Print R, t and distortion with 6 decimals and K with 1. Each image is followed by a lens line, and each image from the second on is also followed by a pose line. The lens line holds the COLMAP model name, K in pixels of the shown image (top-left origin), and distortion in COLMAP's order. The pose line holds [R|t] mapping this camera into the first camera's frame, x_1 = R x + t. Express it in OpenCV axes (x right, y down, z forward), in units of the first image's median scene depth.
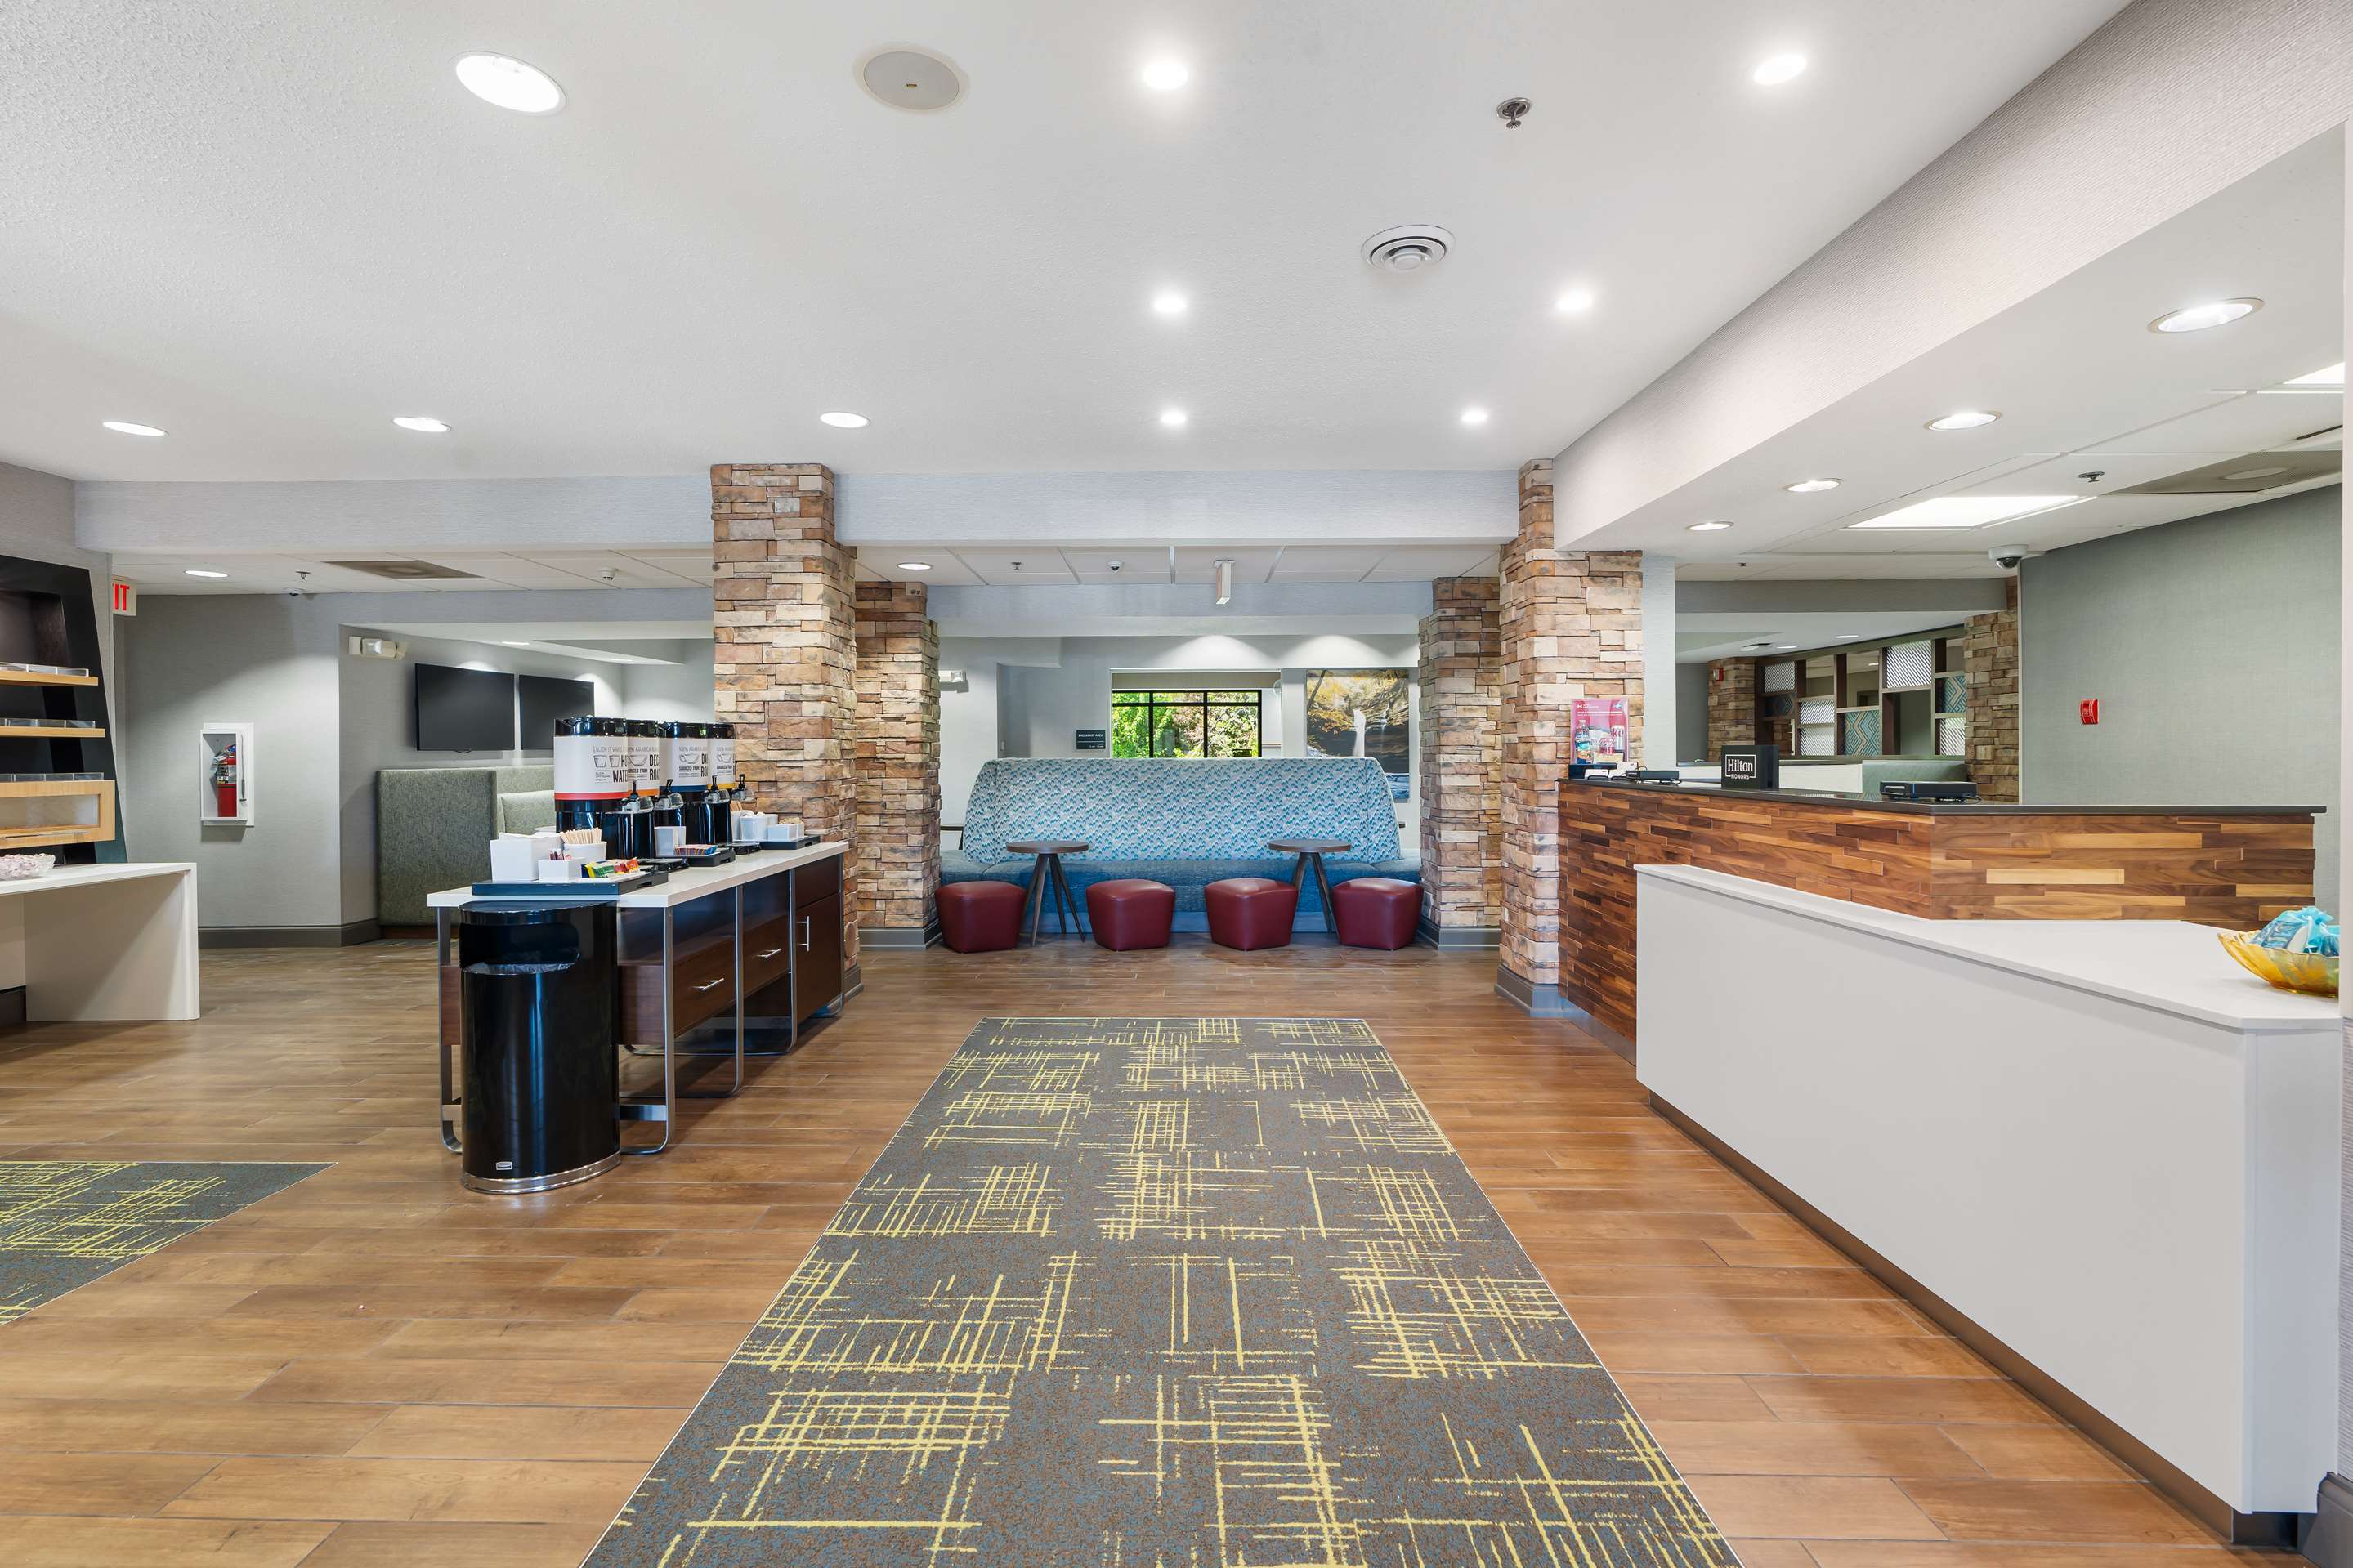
lens RADIAL K [[1051.1, 0, 1176.5], [0, 1051.1, 784.0], [0, 0, 1]] dist [-0.001167, -0.000190]
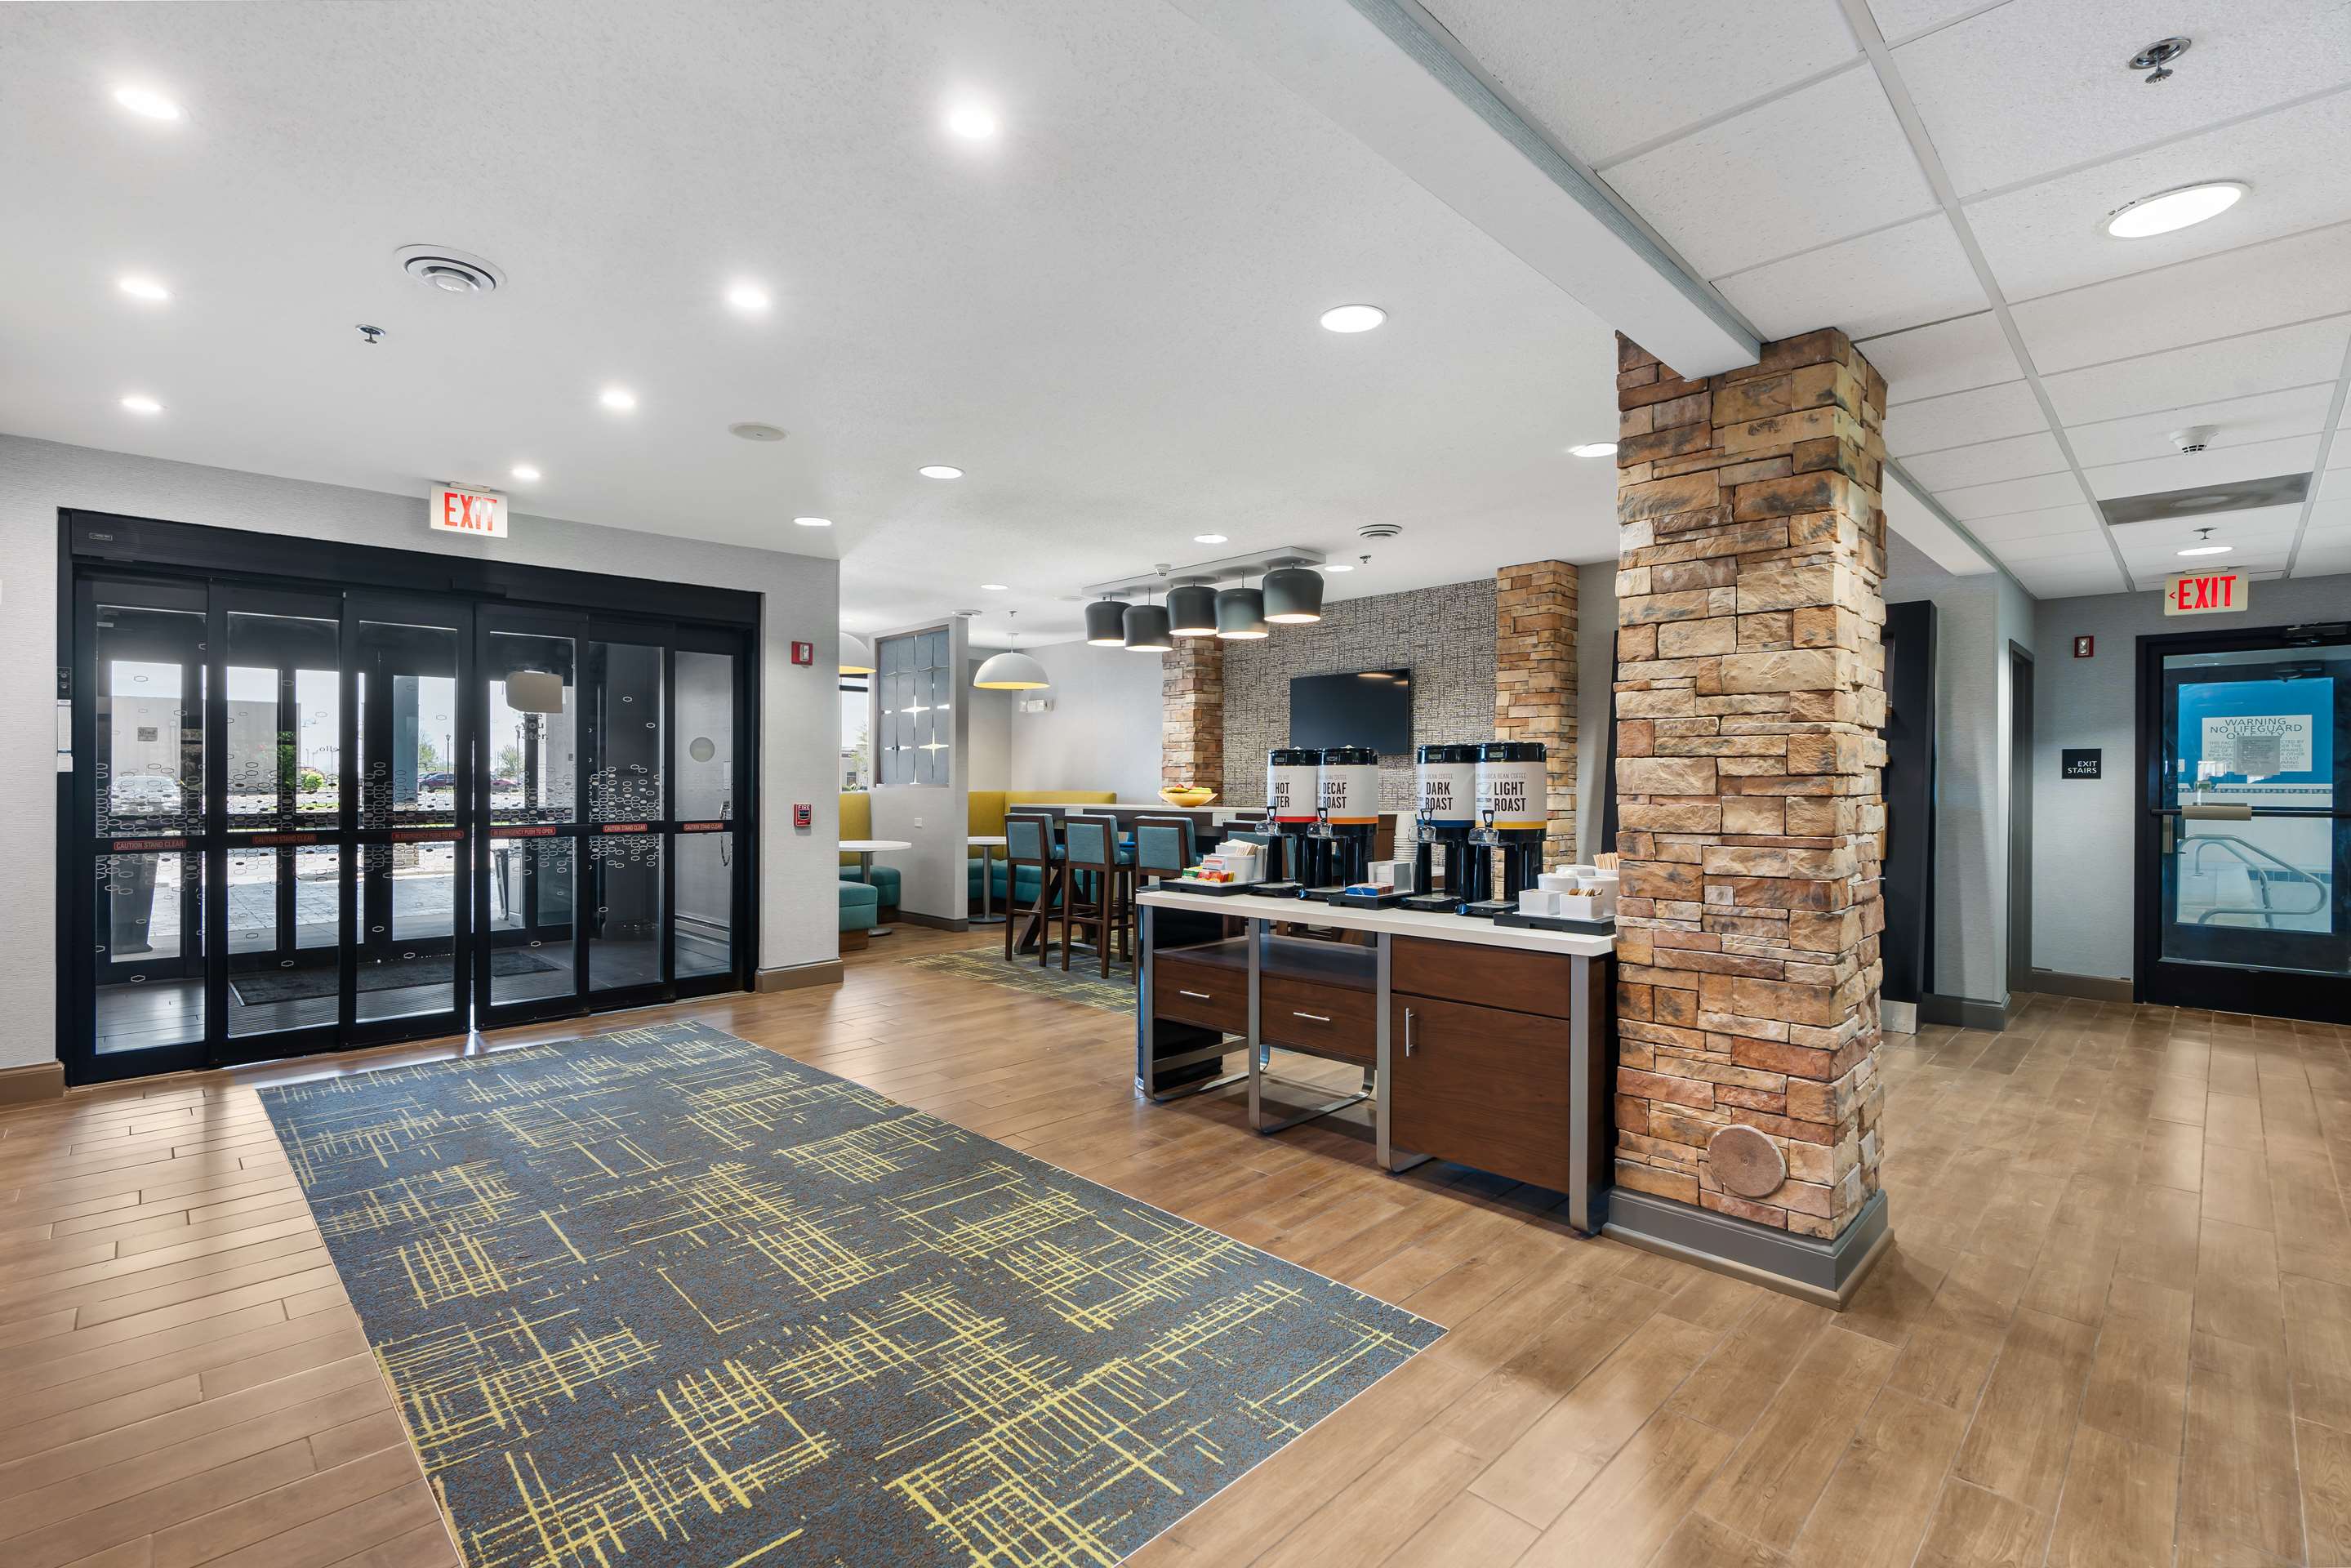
lens RADIAL K [[1054.8, 0, 1134.9], [0, 1054.8, 782.9], [0, 0, 1]] dist [-0.000232, 0.000088]
pose [[-0.721365, 0.007109, -0.692518, 0.444029], [-0.017899, 0.999422, 0.028903, -0.072601], [0.692324, 0.033245, -0.720821, 2.153764]]
